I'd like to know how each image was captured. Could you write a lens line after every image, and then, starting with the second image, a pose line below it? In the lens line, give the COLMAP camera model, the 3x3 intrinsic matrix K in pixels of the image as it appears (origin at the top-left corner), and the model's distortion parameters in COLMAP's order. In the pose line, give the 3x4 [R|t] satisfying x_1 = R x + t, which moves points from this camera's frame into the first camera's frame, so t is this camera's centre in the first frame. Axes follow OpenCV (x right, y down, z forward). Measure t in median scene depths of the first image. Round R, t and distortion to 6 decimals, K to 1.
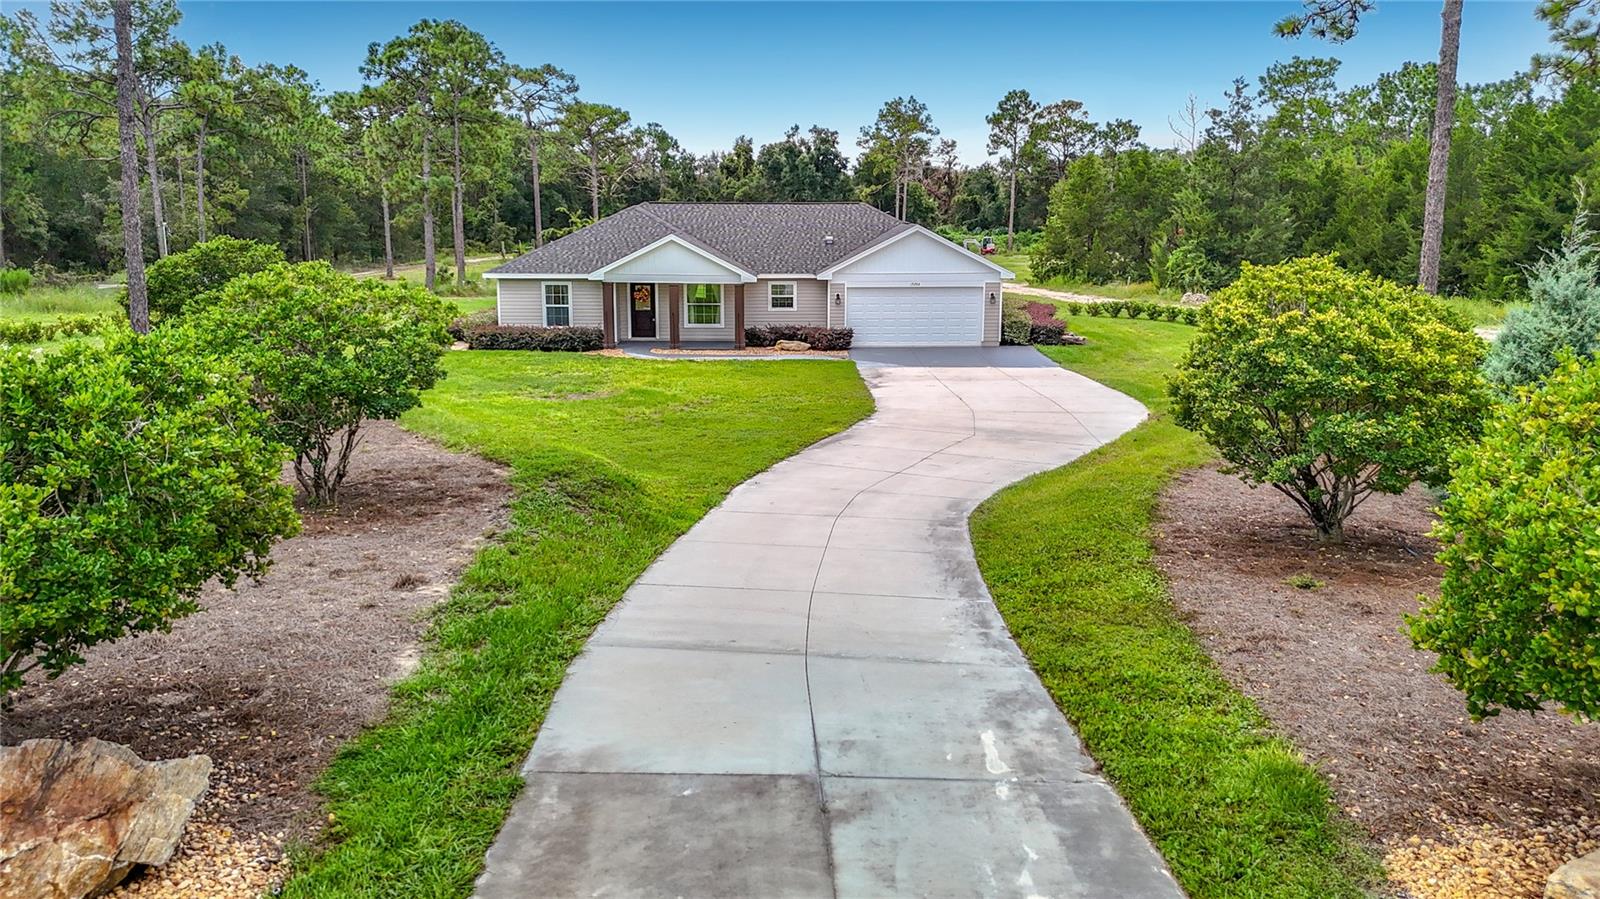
lens RADIAL K [[1182.6, 0, 816.1], [0, 1182.6, 443.2], [0, 0, 1]] dist [0.074966, -0.083795]
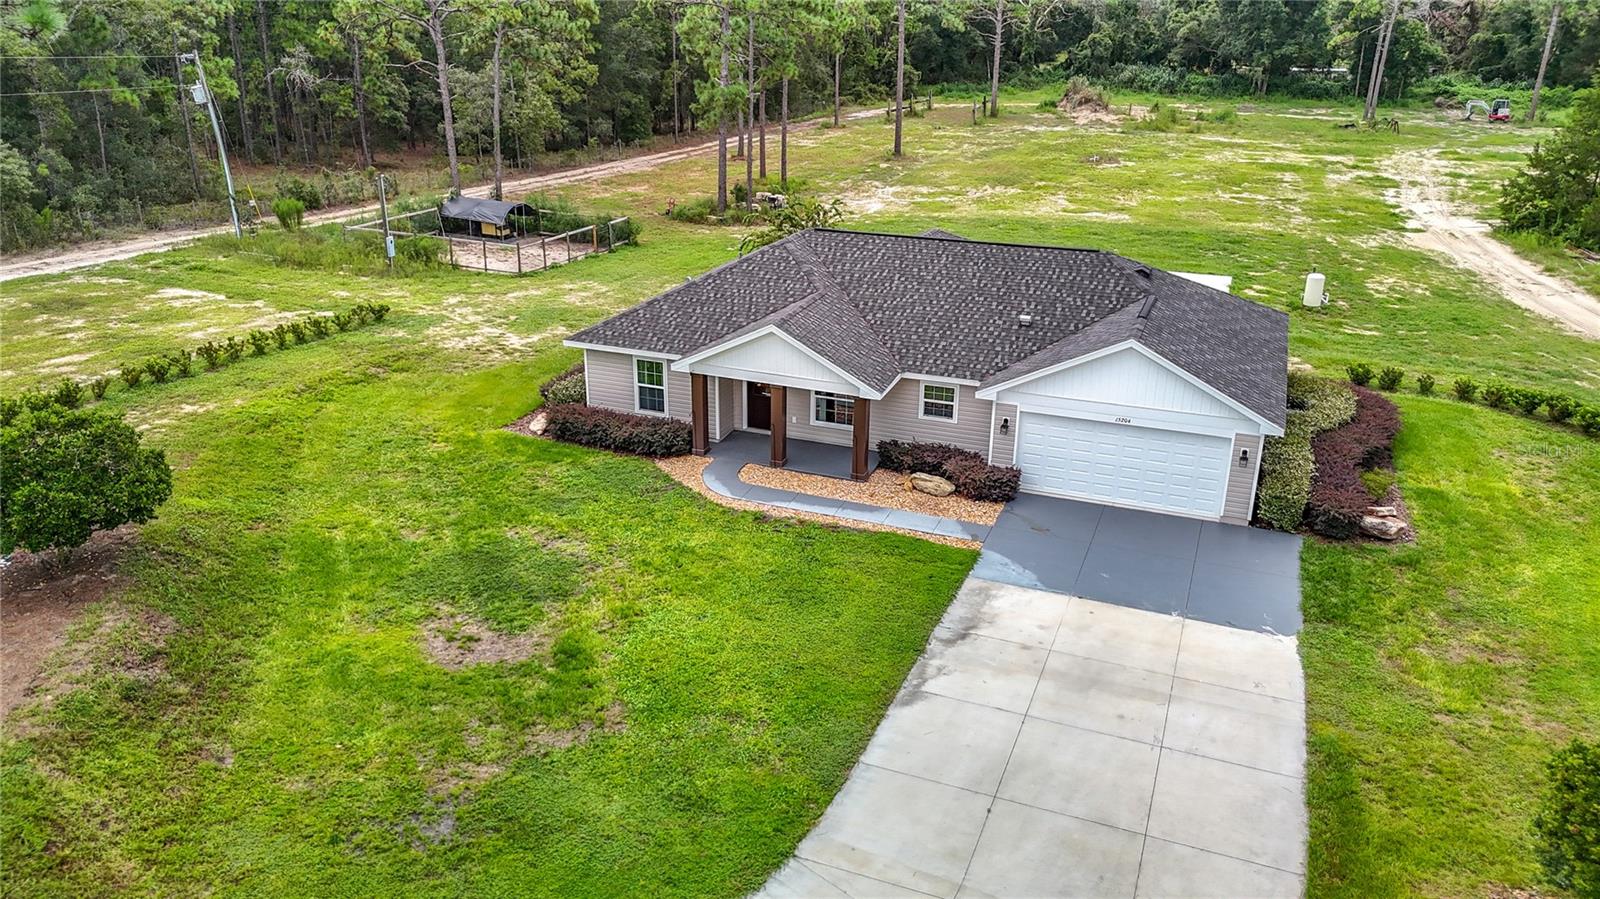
lens RADIAL K [[1182.6, 0, 807.9], [0, 1182.6, 434.3], [0, 0, 1]] dist [0.074966, -0.083795]
pose [[0.922036, 0.145520, -0.358710, 0.078025], [-0.086979, 0.980838, 0.174331, -0.110007], [0.377205, -0.129540, 0.917026, 0.152225]]
